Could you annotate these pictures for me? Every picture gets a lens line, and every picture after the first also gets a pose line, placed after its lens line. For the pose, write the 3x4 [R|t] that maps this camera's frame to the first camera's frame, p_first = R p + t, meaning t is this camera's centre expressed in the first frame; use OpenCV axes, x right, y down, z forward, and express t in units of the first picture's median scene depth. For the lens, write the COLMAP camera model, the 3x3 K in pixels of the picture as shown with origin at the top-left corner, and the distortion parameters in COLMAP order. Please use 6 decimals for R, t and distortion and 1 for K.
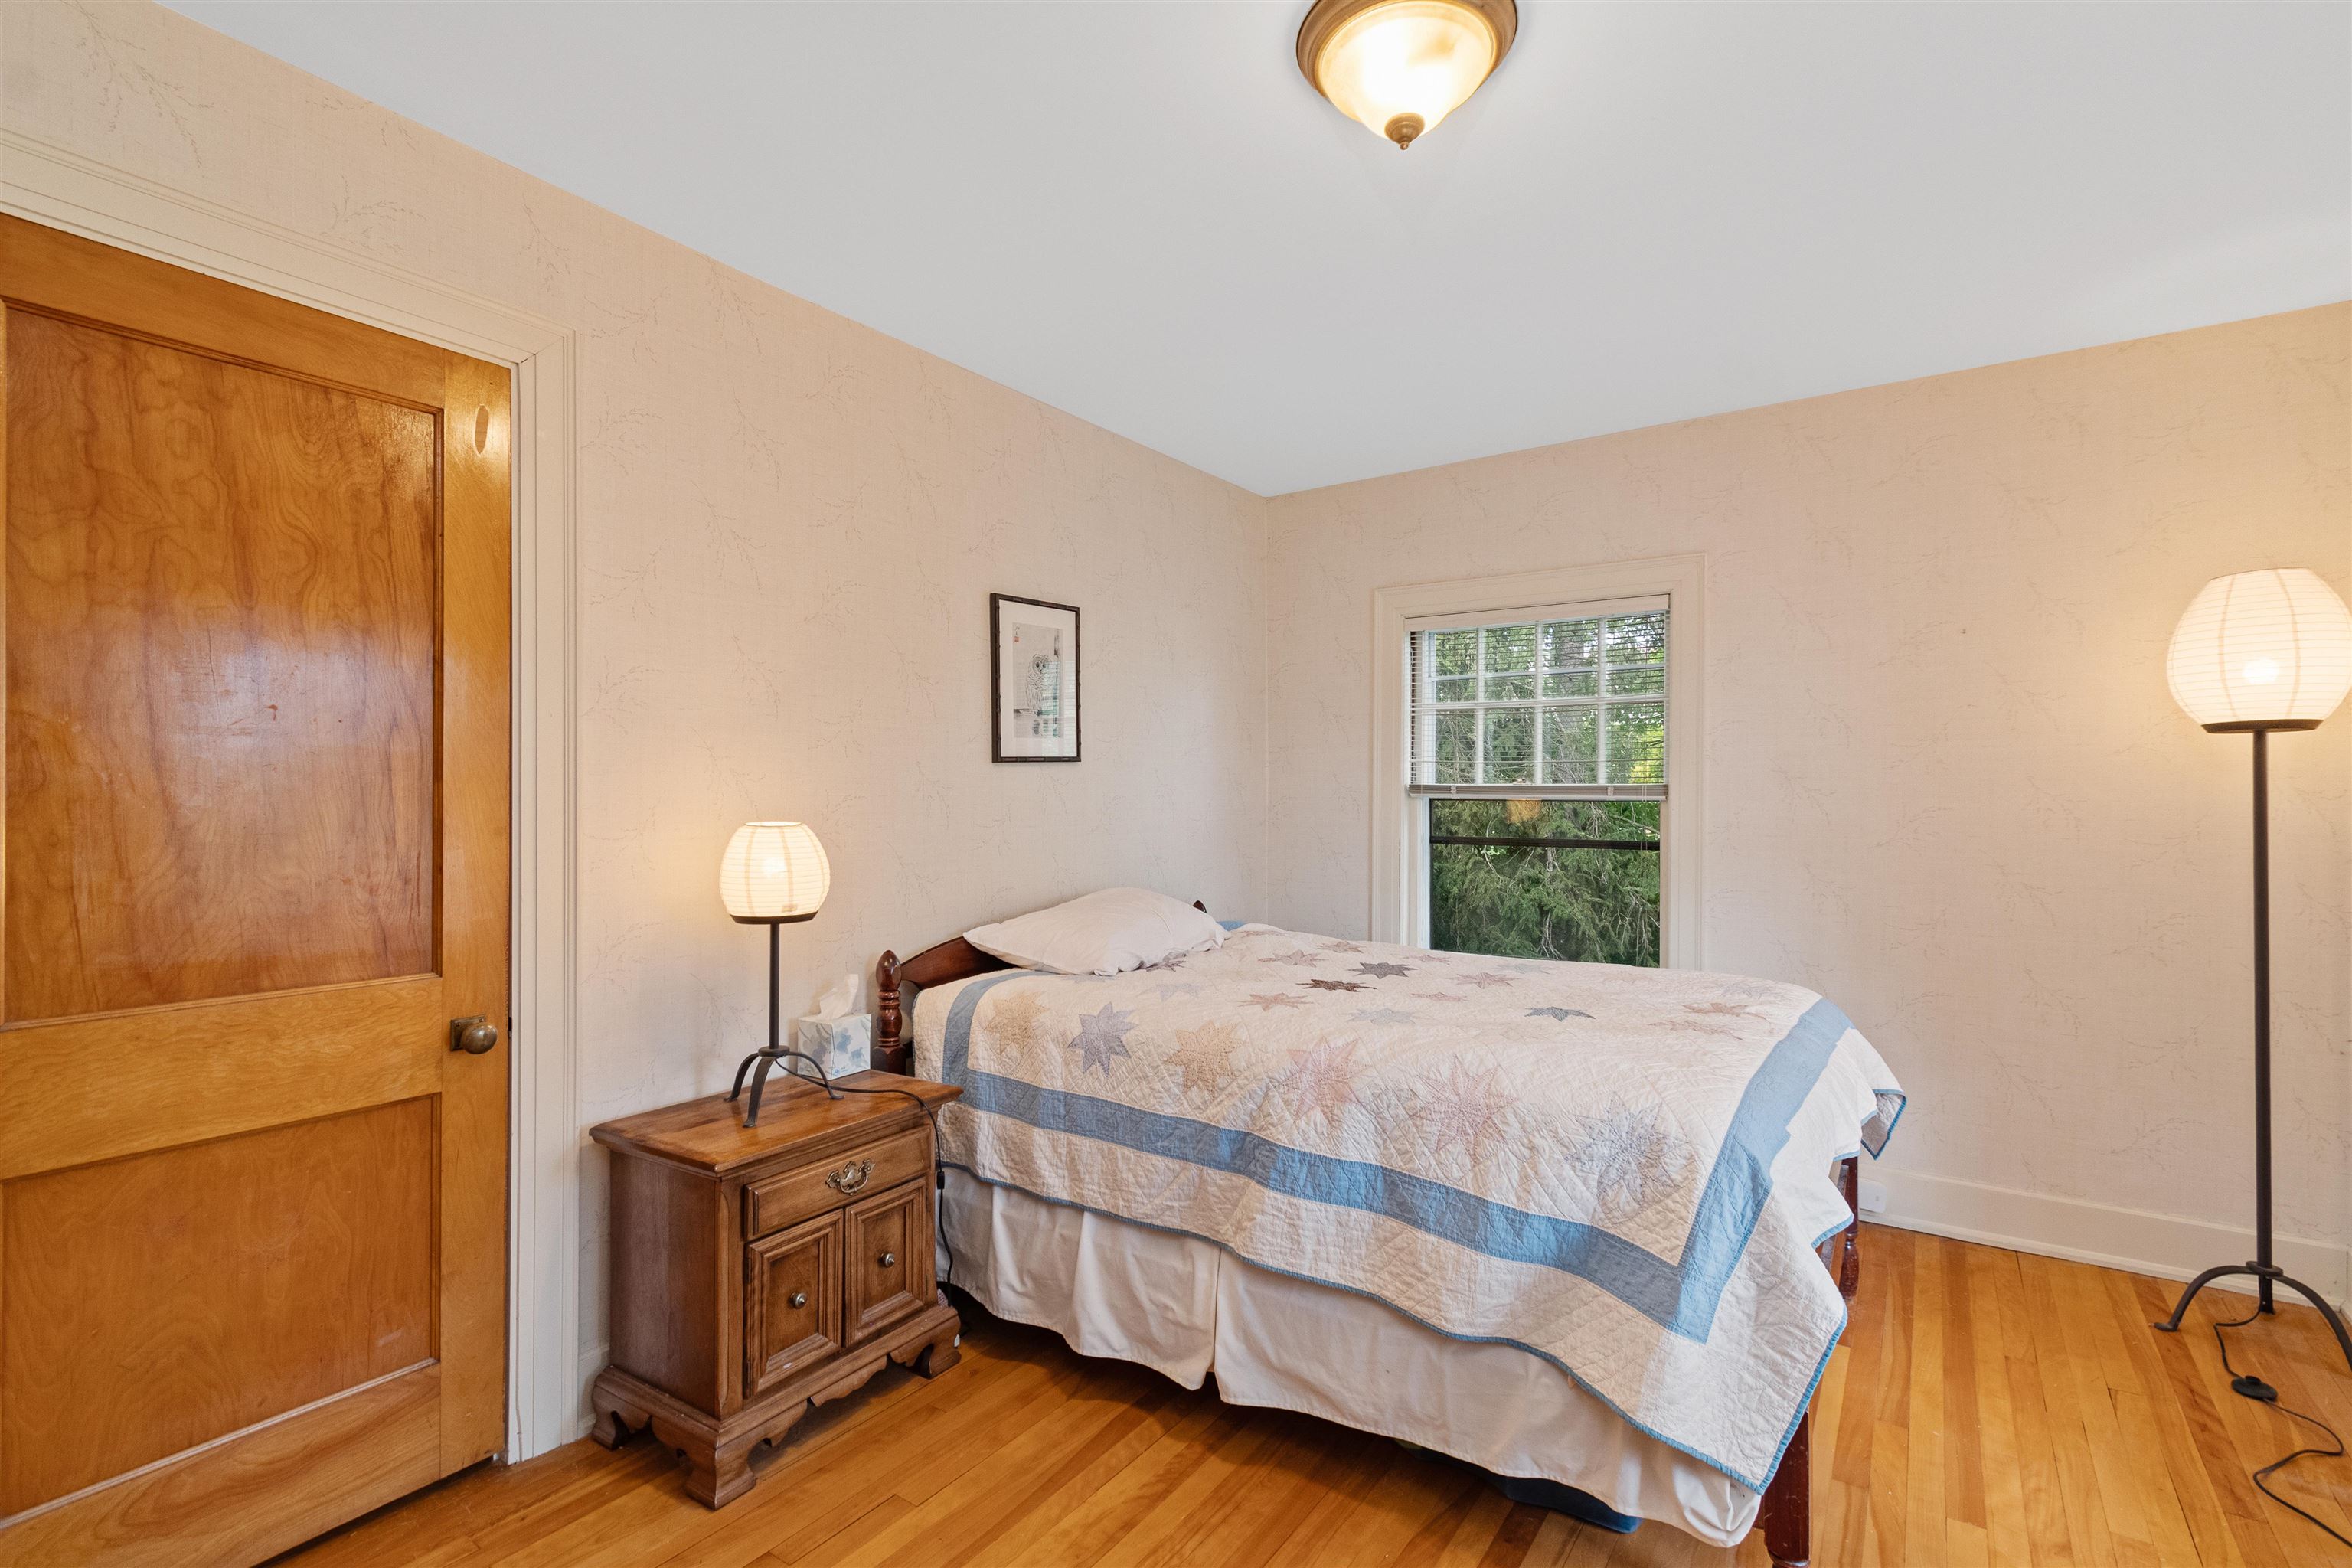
lens RADIAL K [[1078.9, 0, 1191.1], [0, 1078.9, 807.2], [0, 0, 1]] dist [0.001806, 0.000181]
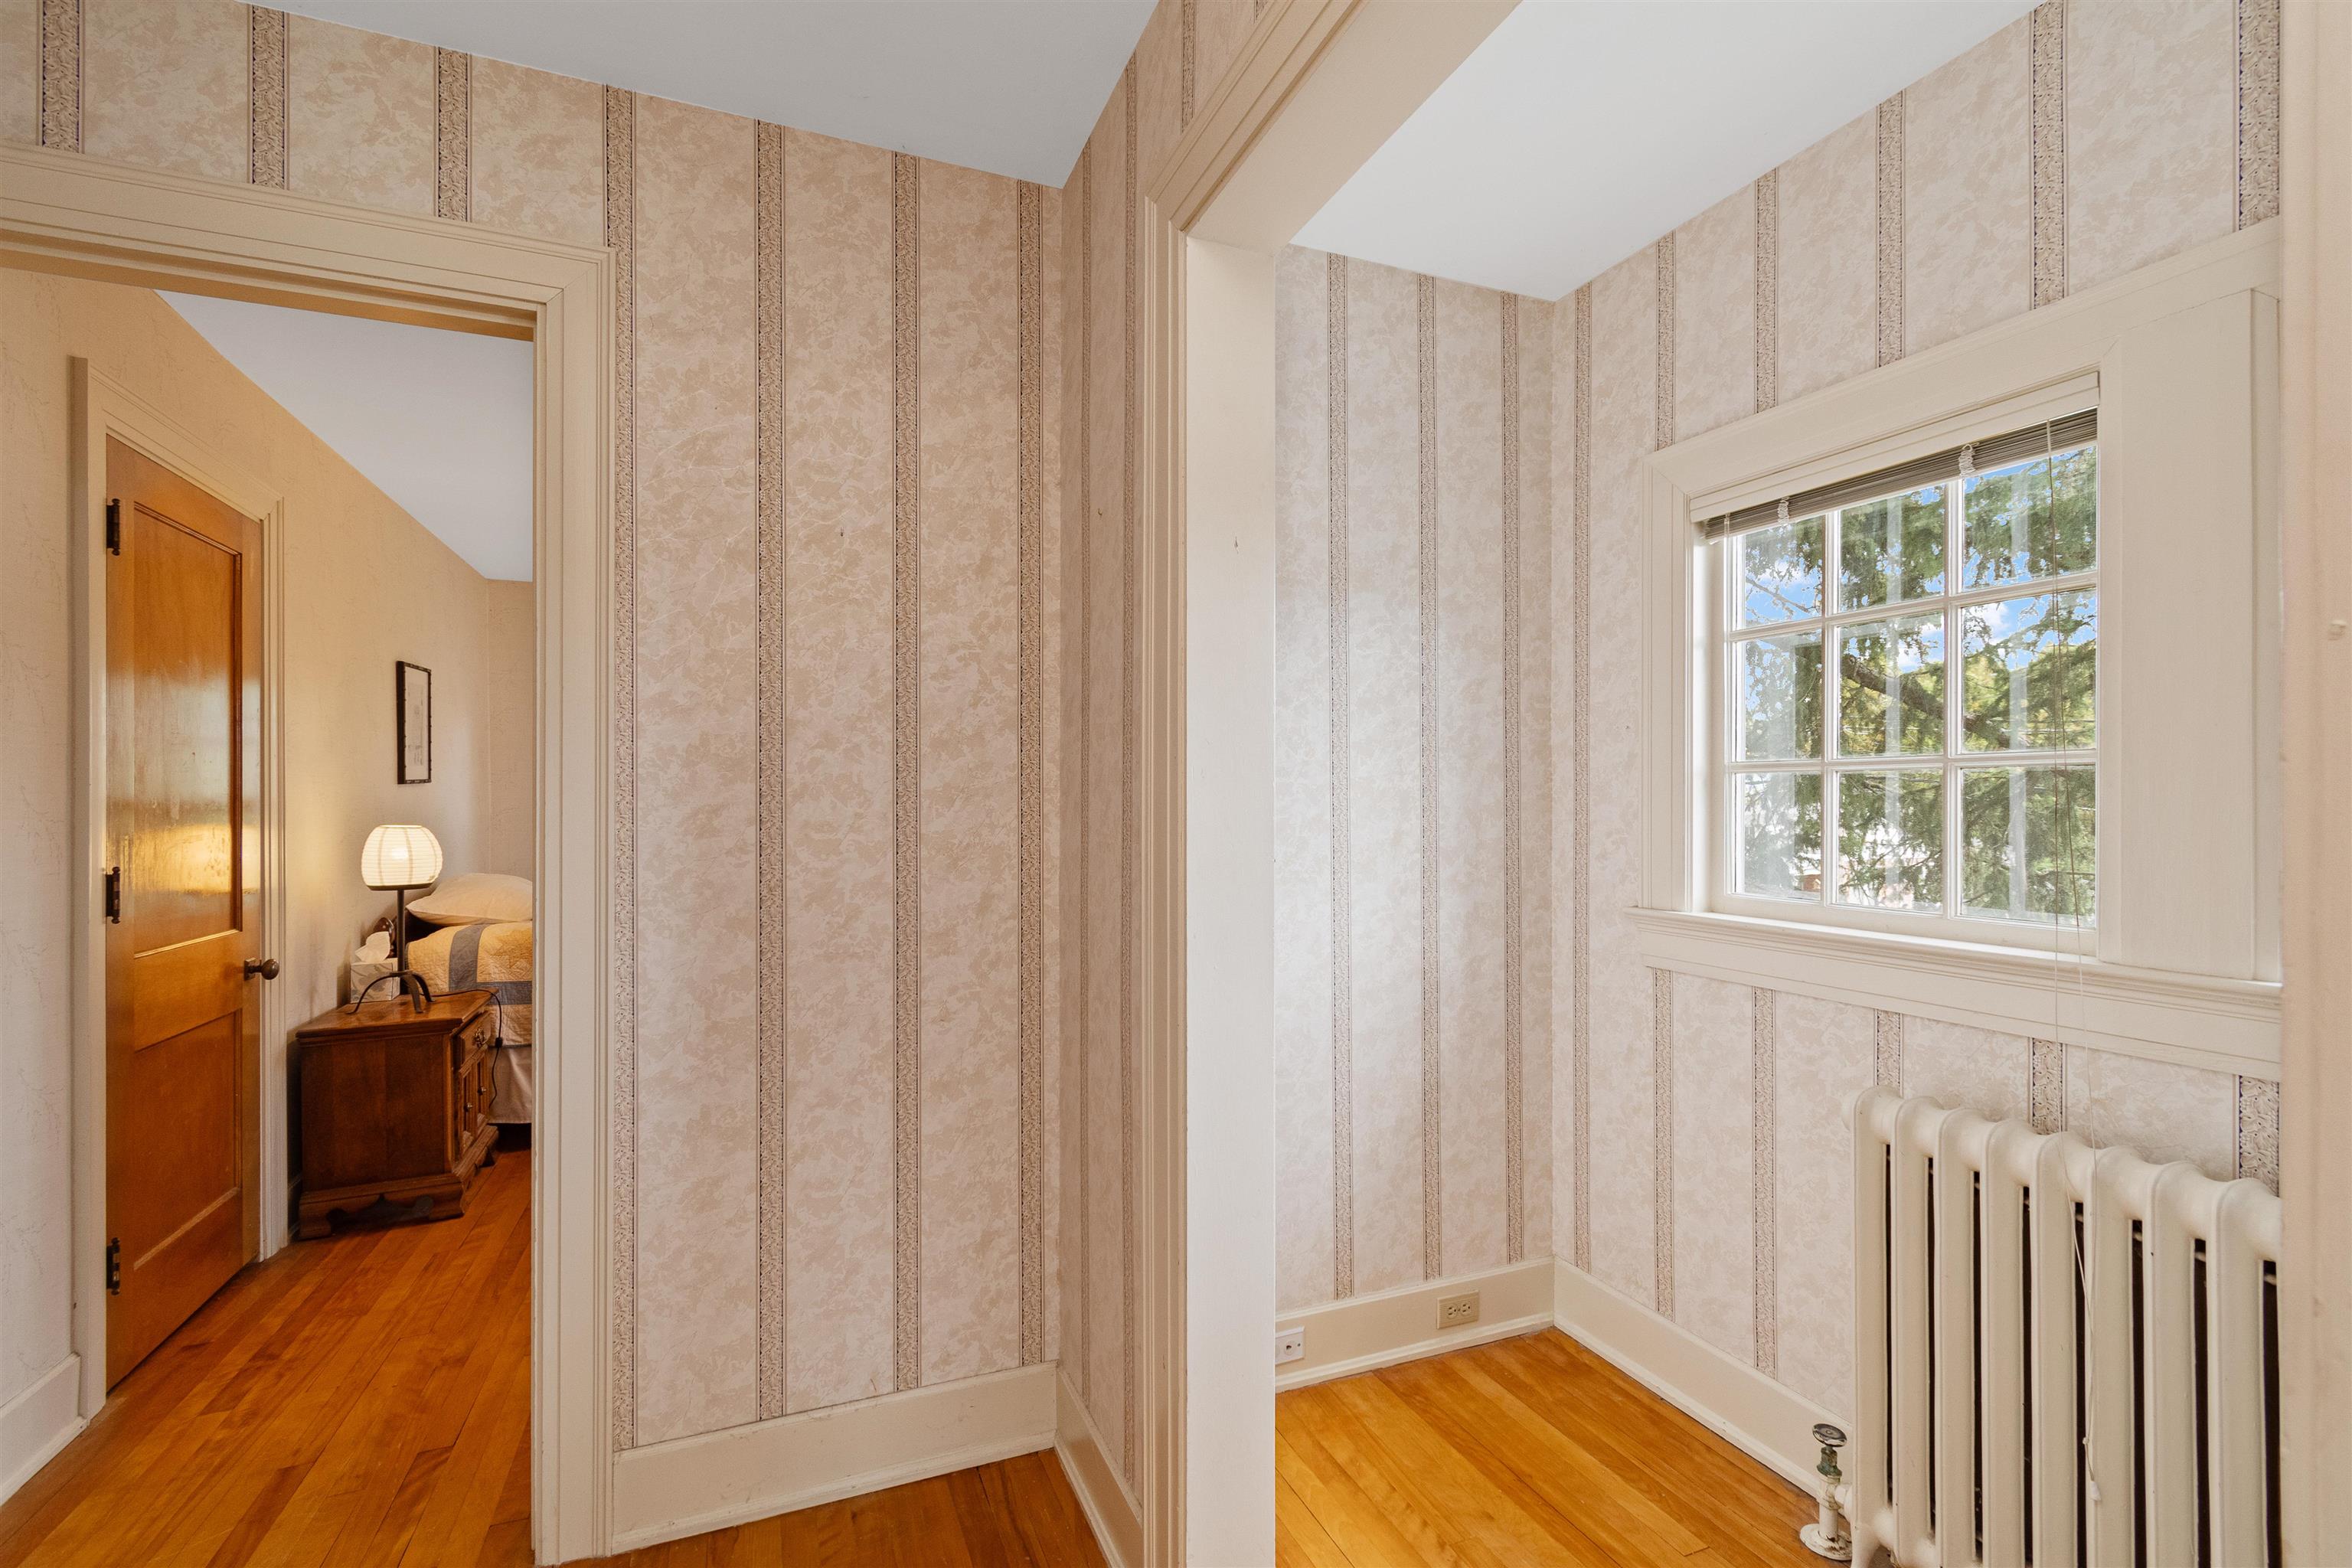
lens RADIAL K [[1073.3, 0, 1191.0], [0, 1073.3, 800.7], [0, 0, 1]] dist [0.001609, -0.000390]
pose [[0.546693, -0.006126, 0.837311, -1.127800], [0.018172, 0.999825, -0.004550, 0.006752], [-0.837136, 0.017703, 0.546708, -0.854771]]
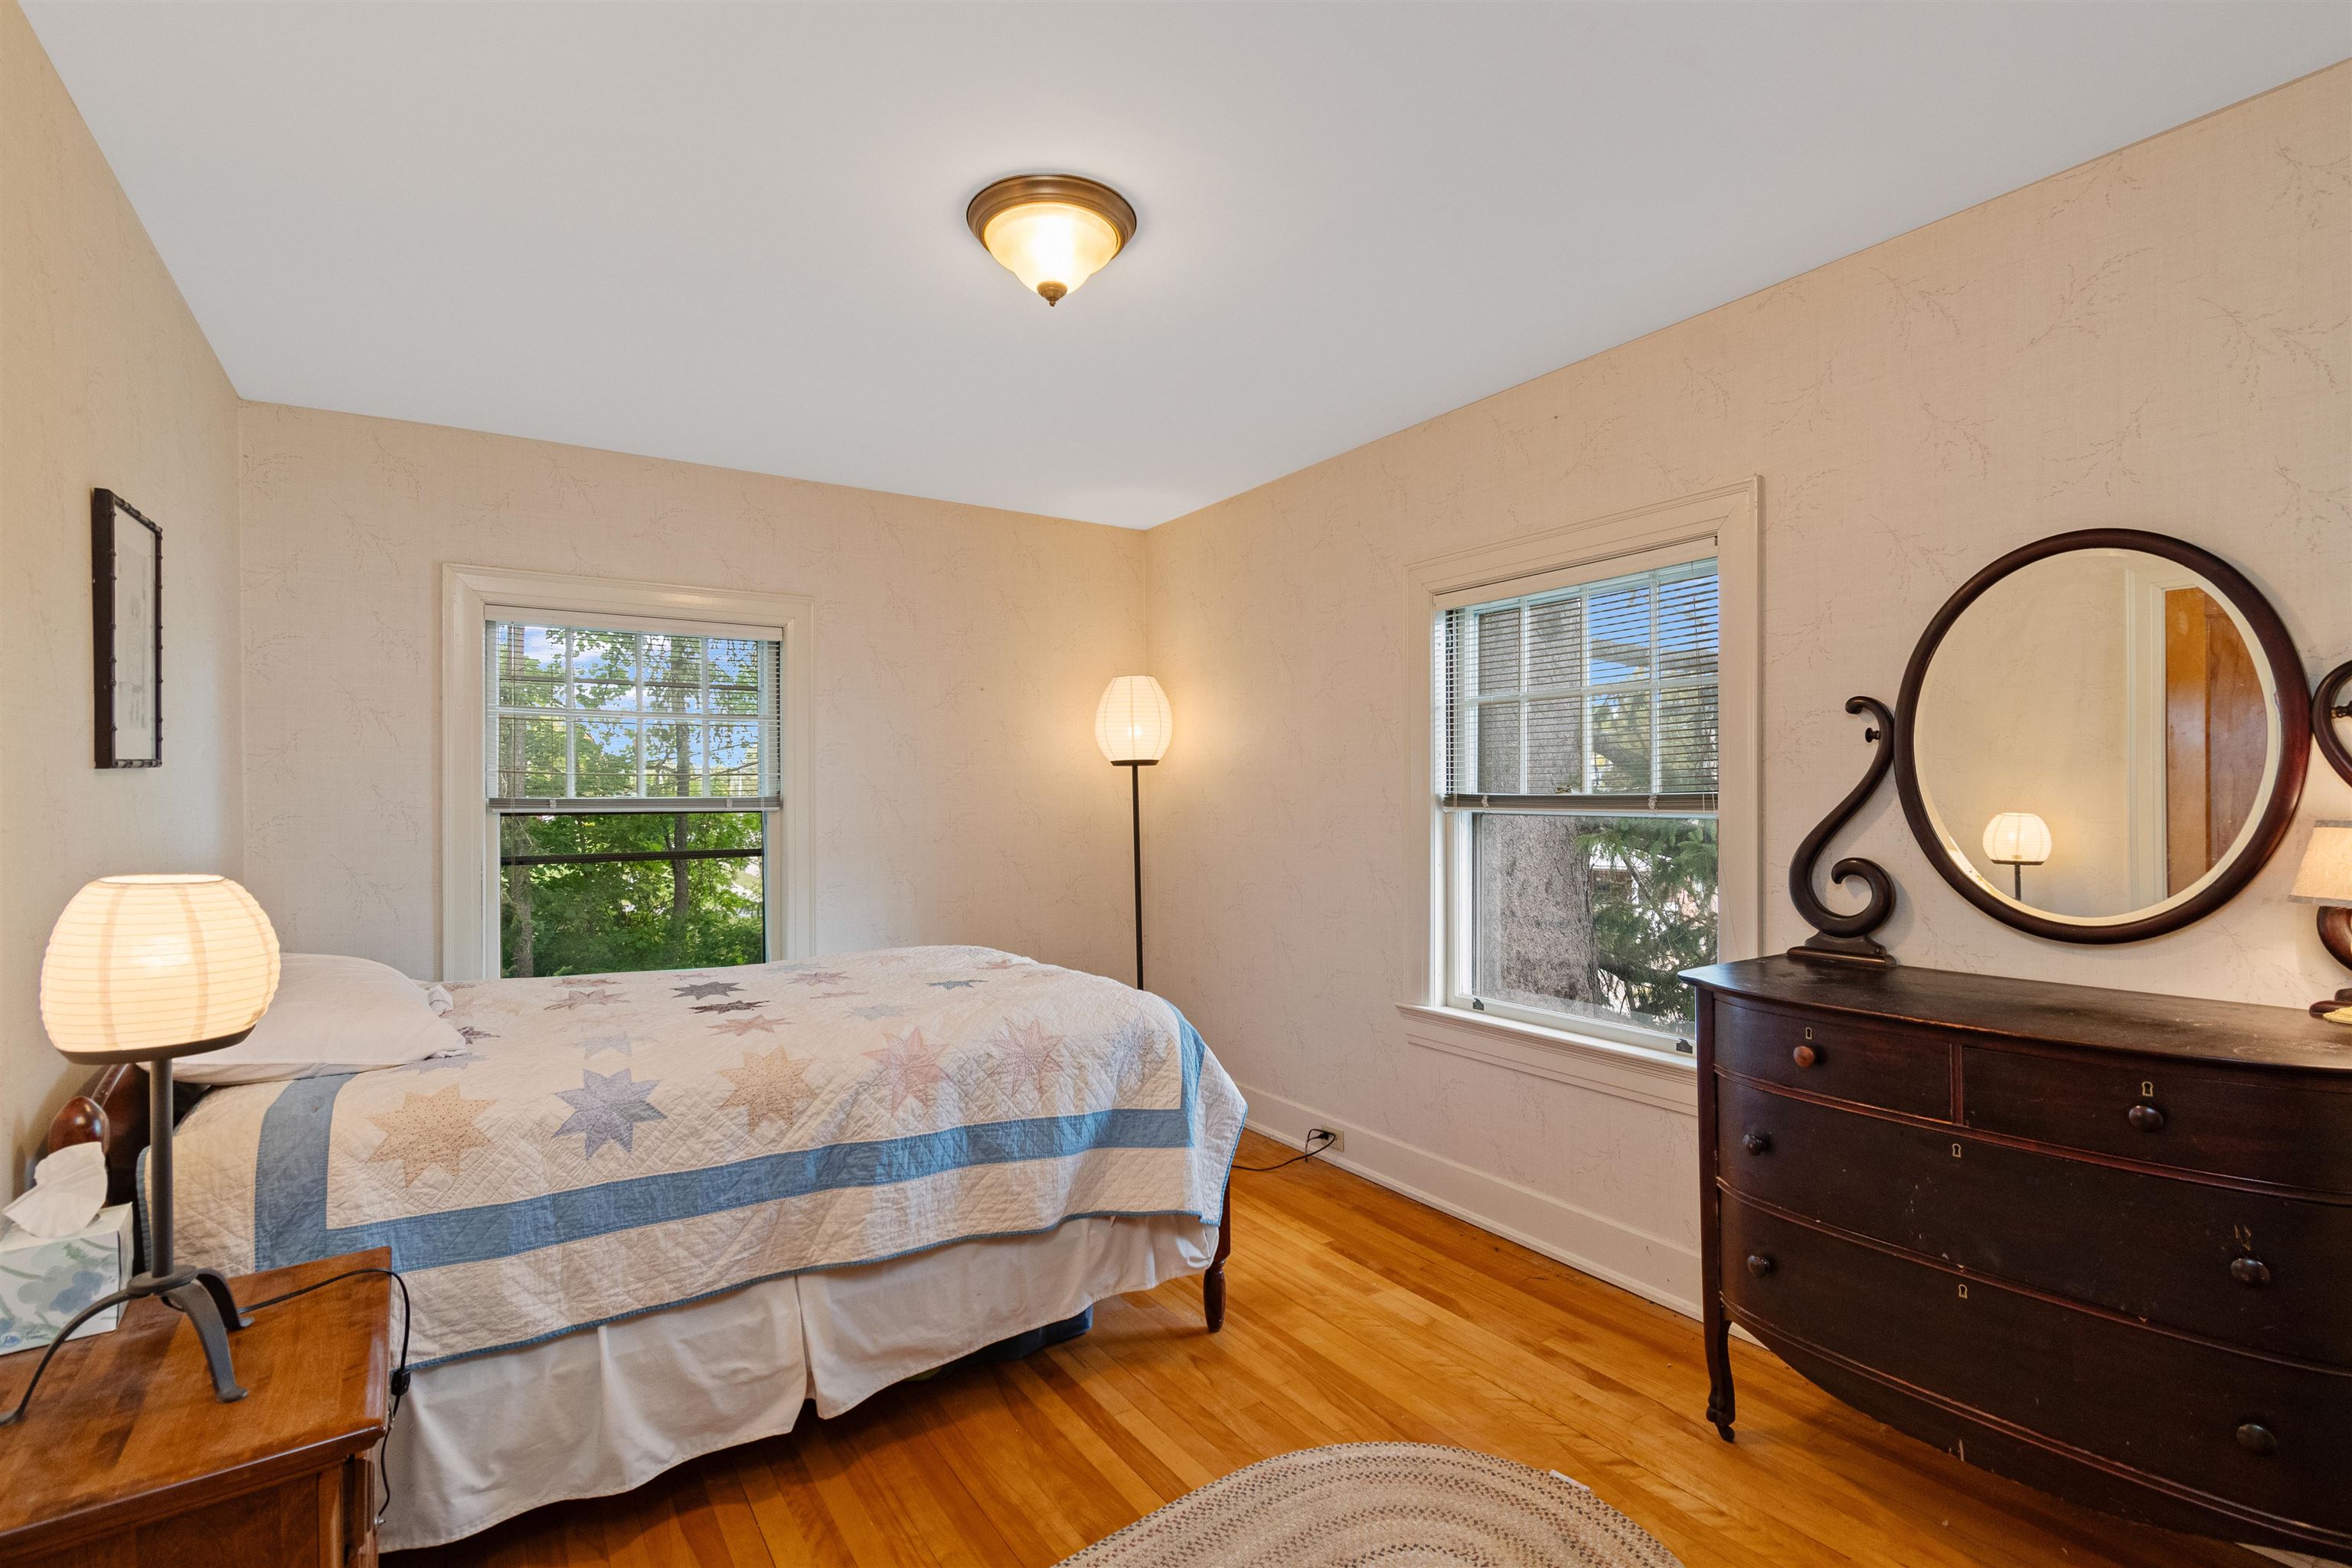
lens RADIAL K [[1100.6, 0, 1211.0], [0, 1100.6, 789.0], [0, 0, 1]] dist [0.000221, -0.000169]
pose [[0.359213, -0.001363, 0.933255, -0.778288], [0.018303, 0.999817, -0.005585, -0.022007], [-0.933076, 0.019087, 0.359172, 0.283876]]
